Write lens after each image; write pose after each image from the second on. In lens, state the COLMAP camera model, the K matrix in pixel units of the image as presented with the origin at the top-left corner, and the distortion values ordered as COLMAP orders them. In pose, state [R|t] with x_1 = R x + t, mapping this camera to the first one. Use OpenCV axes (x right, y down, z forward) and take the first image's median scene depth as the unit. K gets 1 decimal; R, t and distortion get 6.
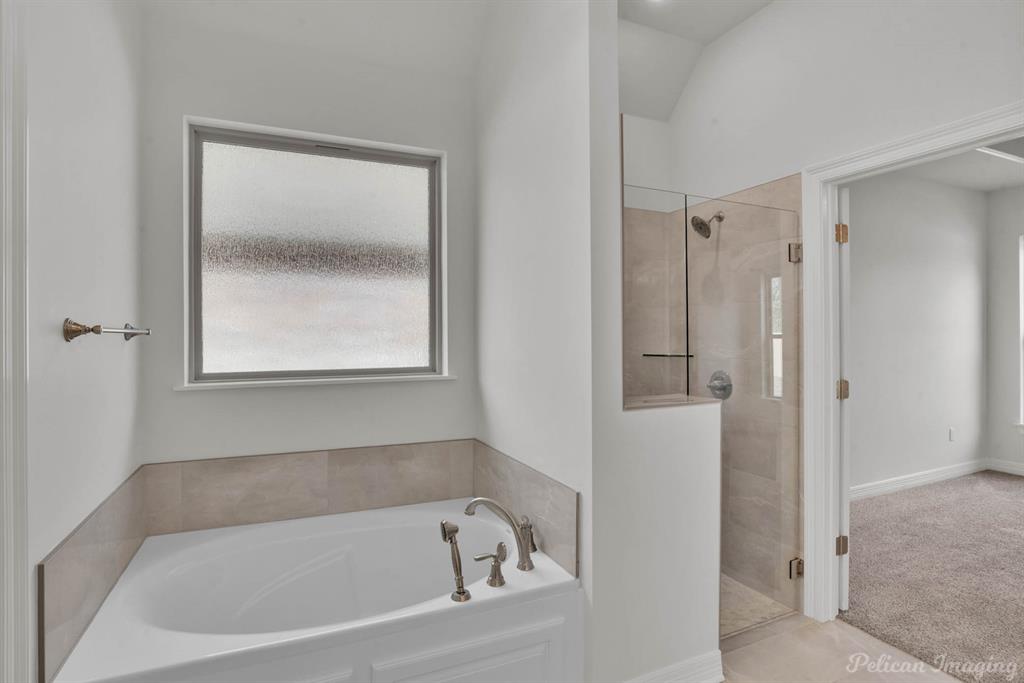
lens RADIAL K [[526.2, 0, 515.6], [0, 526.2, 346.9], [0, 0, 1]] dist [-0.050404, 0.019382]
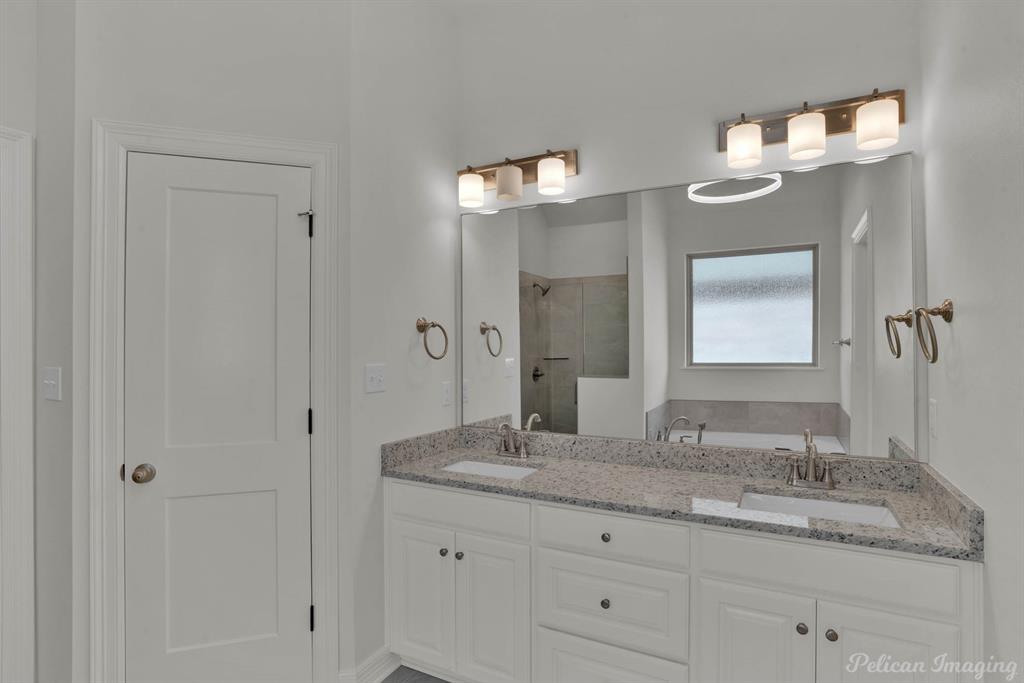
lens RADIAL K [[526.2, 0, 521.3], [0, 526.2, 346.7], [0, 0, 1]] dist [-0.050404, 0.019382]
pose [[0.647845, 0.006857, -0.761742, 0.522191], [0.001789, 0.999943, 0.010522, -0.035183], [0.761770, -0.008179, 0.647796, -0.840721]]
